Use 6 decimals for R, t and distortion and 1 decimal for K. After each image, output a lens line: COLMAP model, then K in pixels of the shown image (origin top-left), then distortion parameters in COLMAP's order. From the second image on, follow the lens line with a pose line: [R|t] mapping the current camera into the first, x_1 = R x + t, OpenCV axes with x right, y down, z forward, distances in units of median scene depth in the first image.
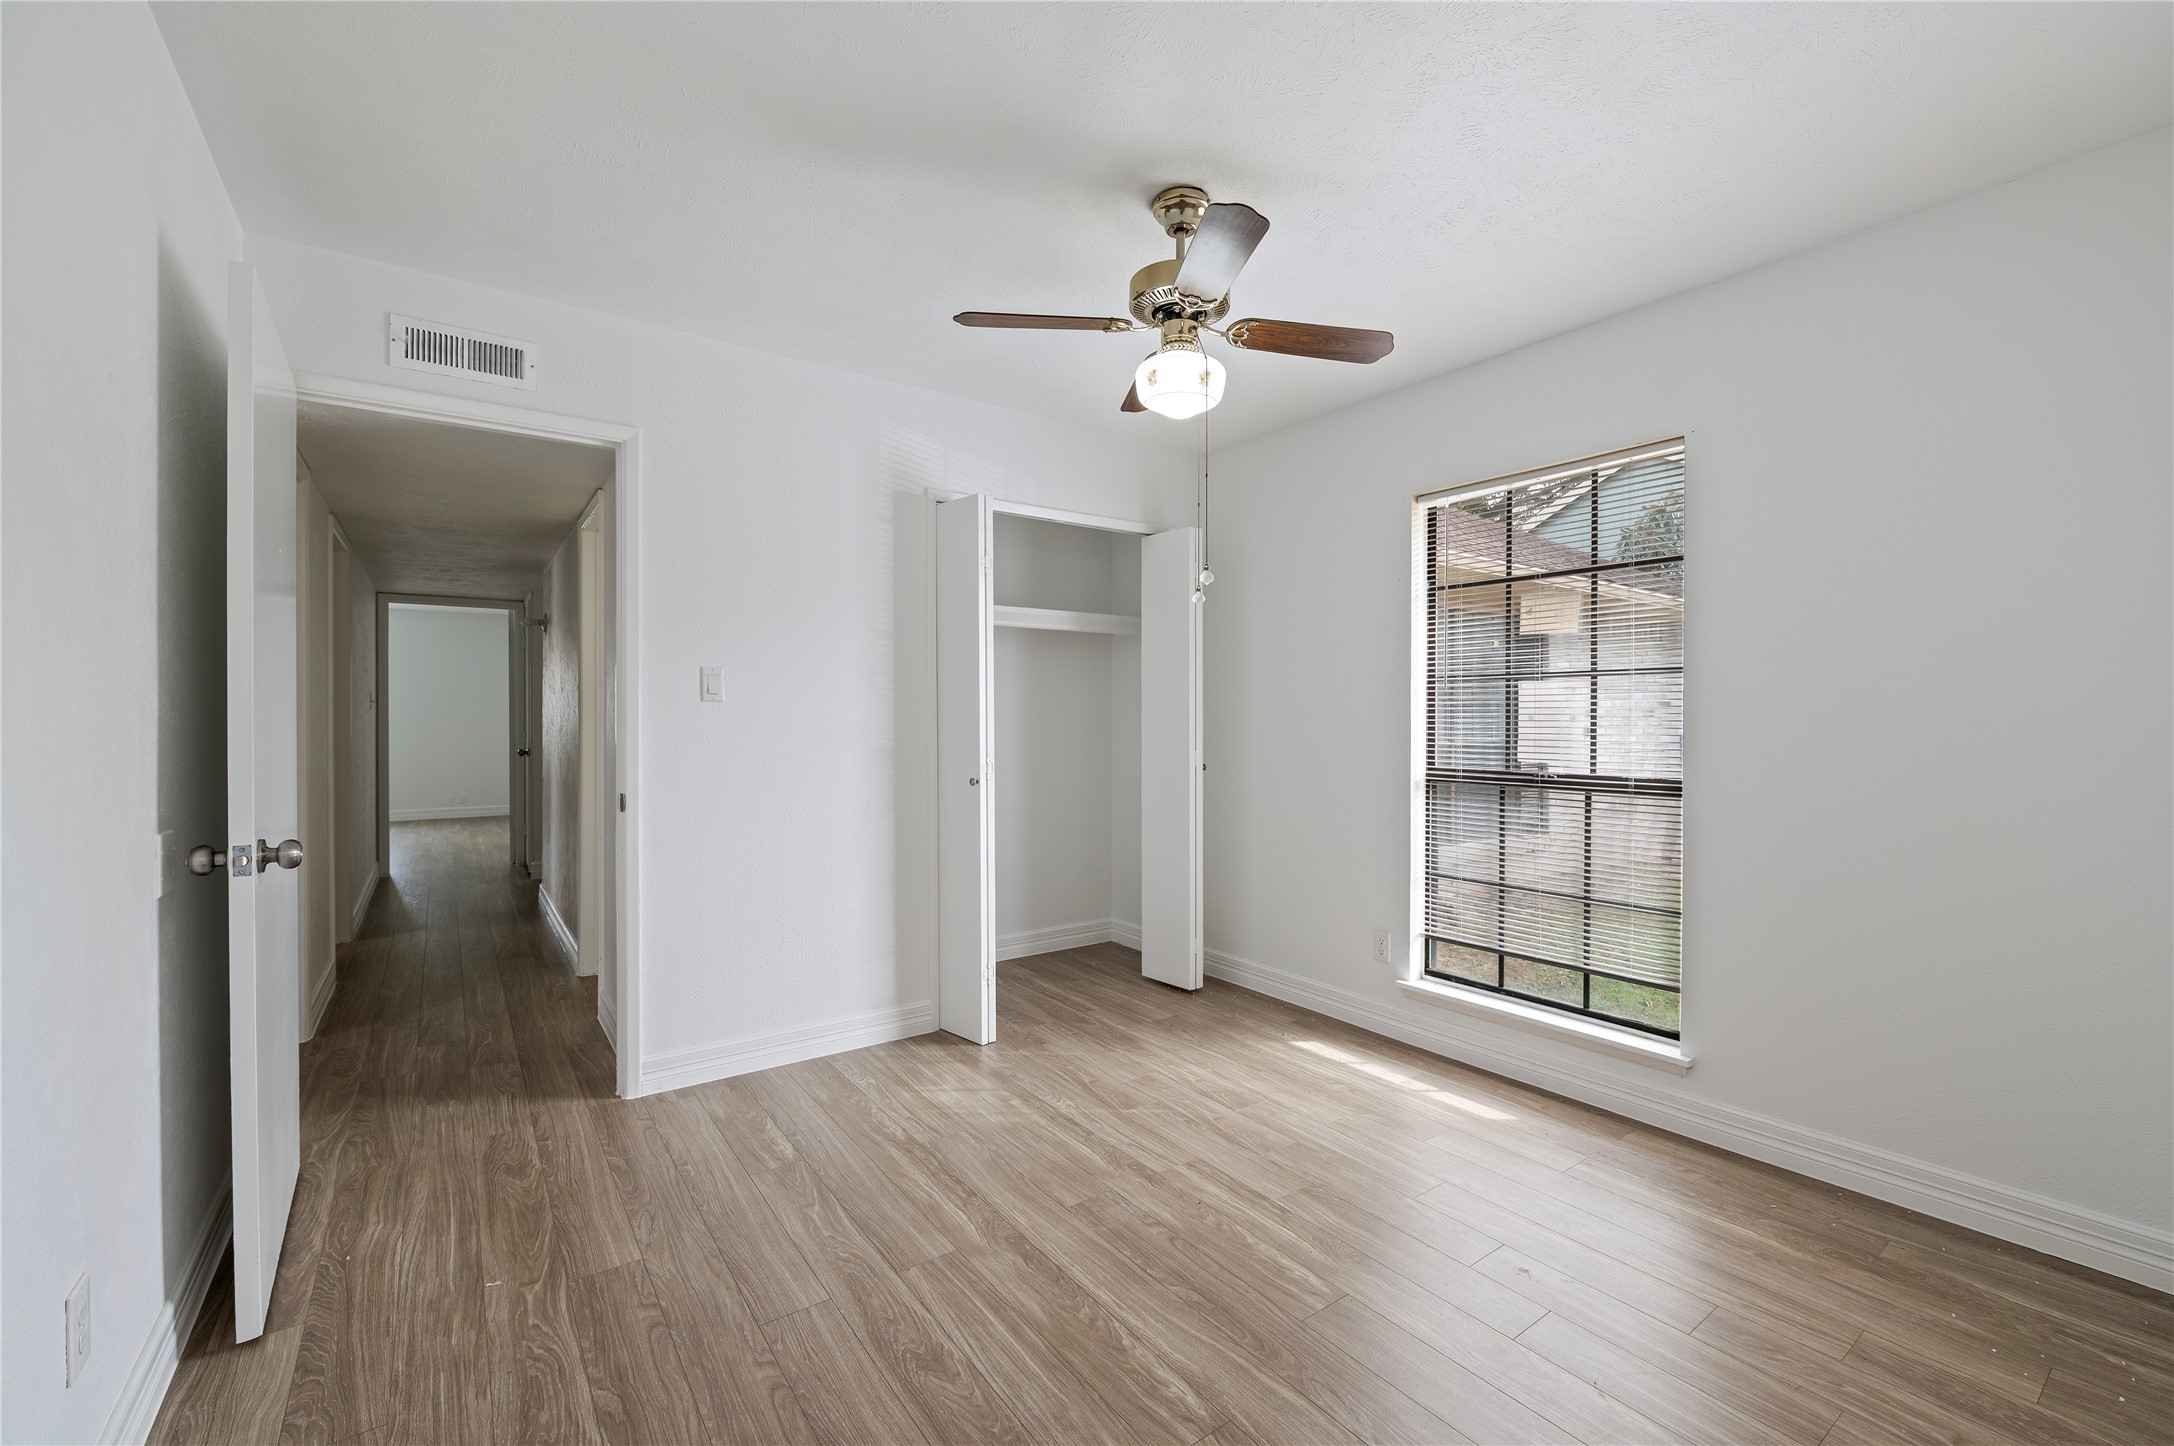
lens RADIAL K [[922.7, 0, 1100.2], [0, 922.7, 719.6], [0, 0, 1]] dist [-0.004690, -0.000250]
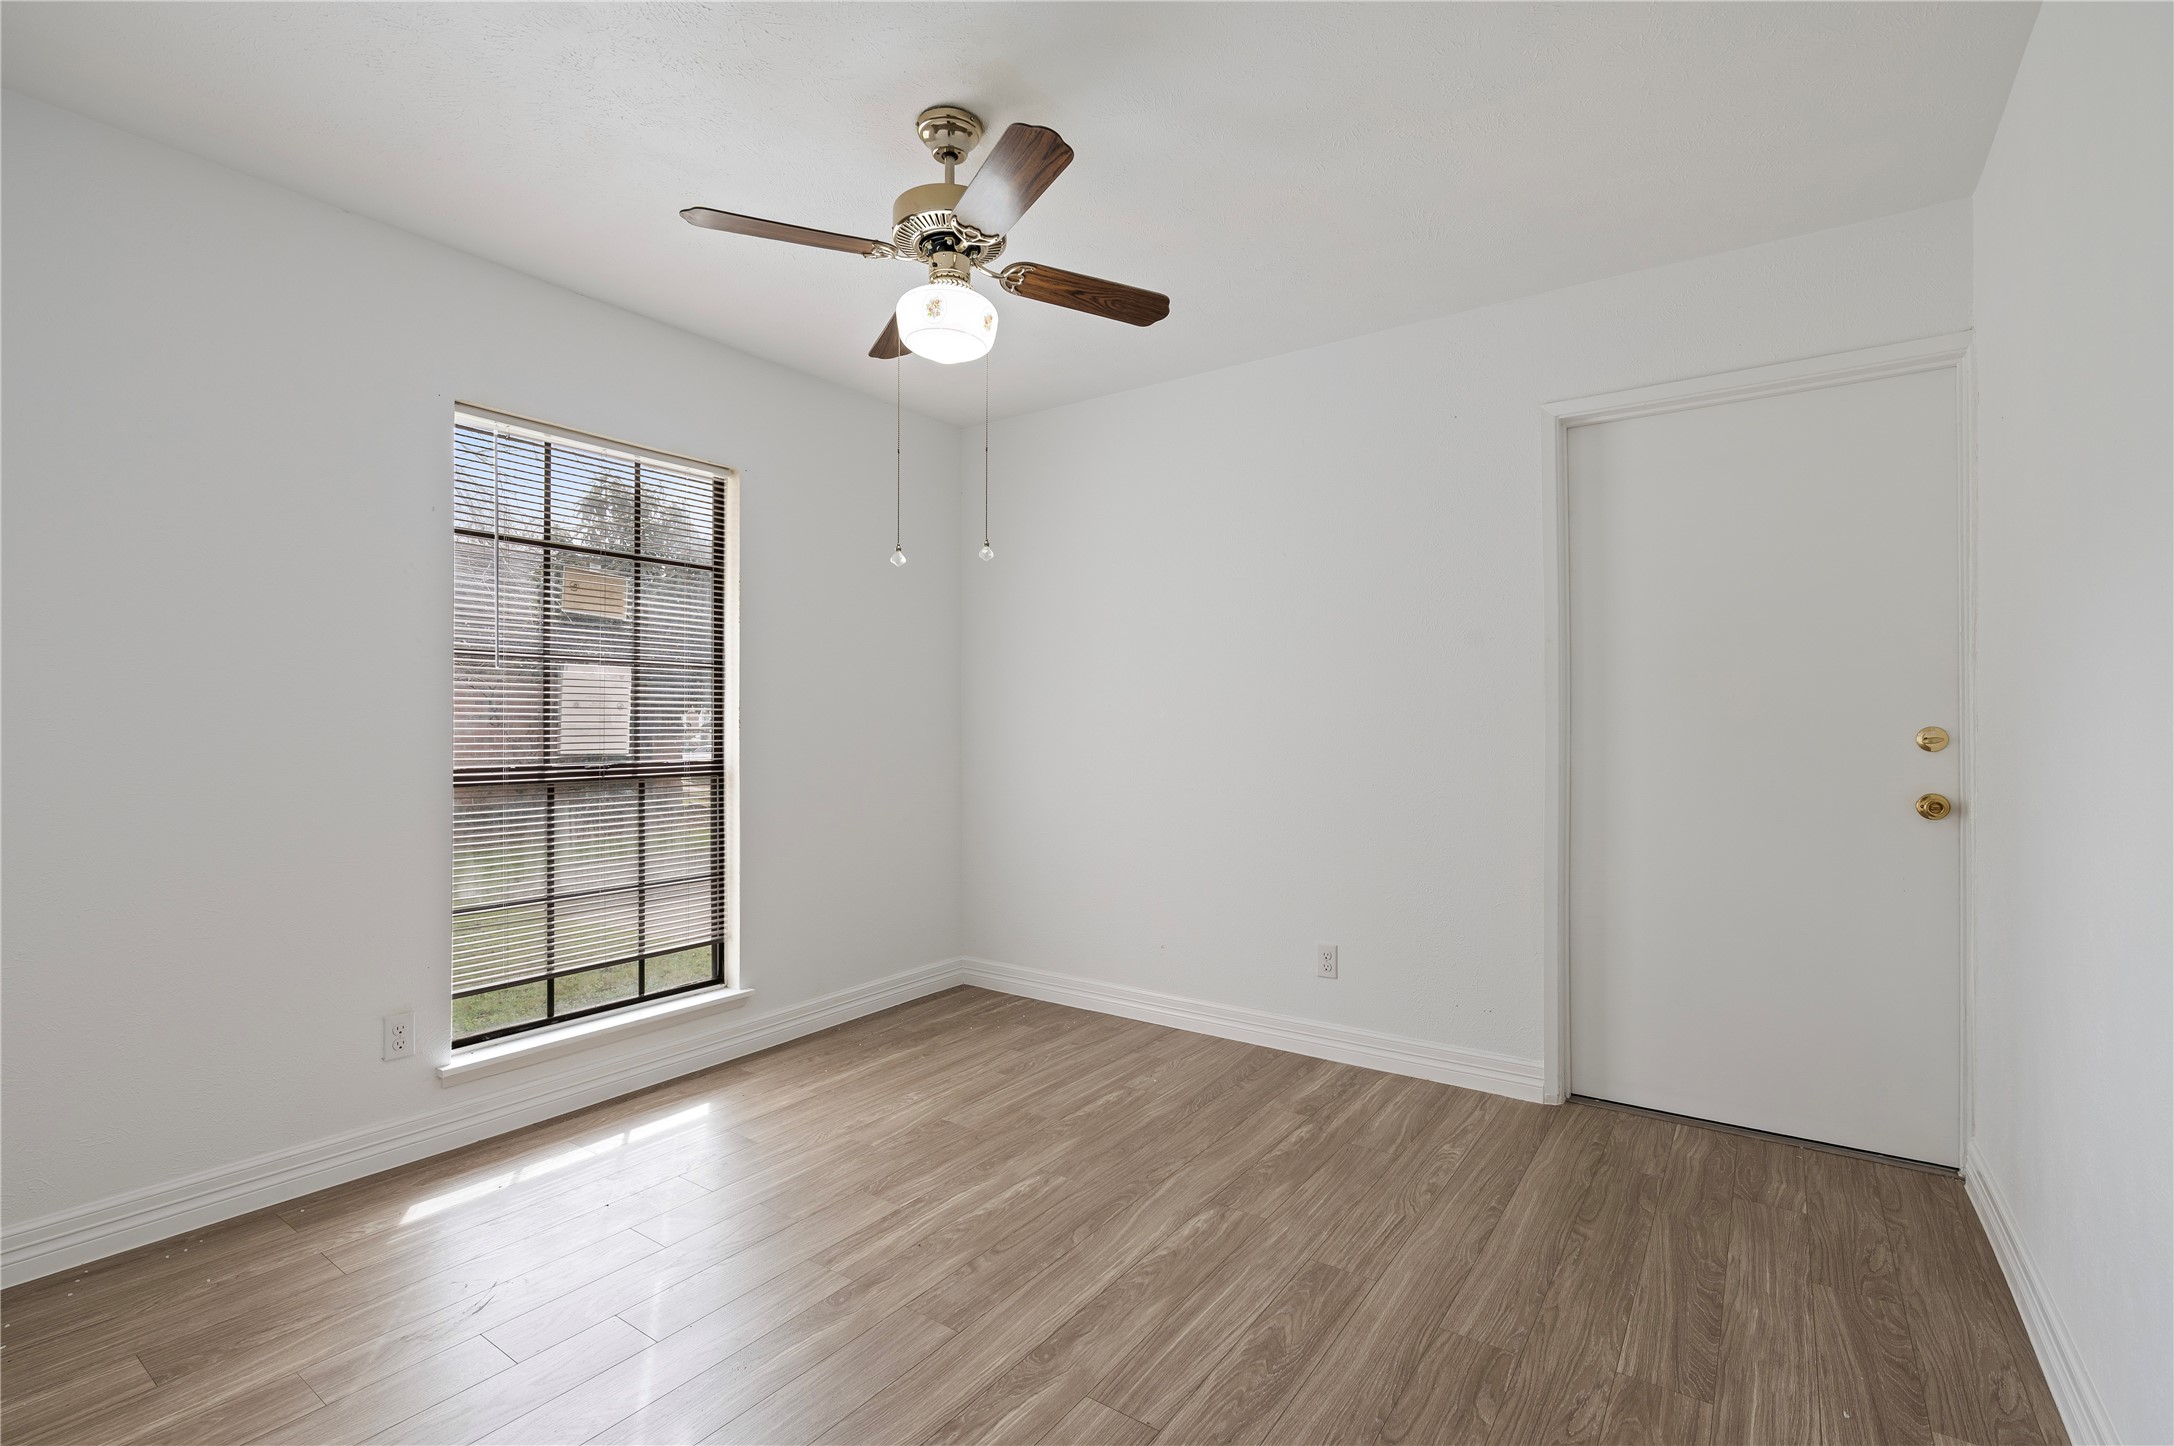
lens RADIAL K [[958.9, 0, 1110.2], [0, 958.9, 723.4], [0, 0, 1]] dist [0.001056, -0.000548]
pose [[-0.339807, 0.000426, 0.940495, -0.854516], [-0.000937, 0.999999, -0.000791, 0.023946], [-0.940495, -0.001150, -0.339806, 1.184670]]
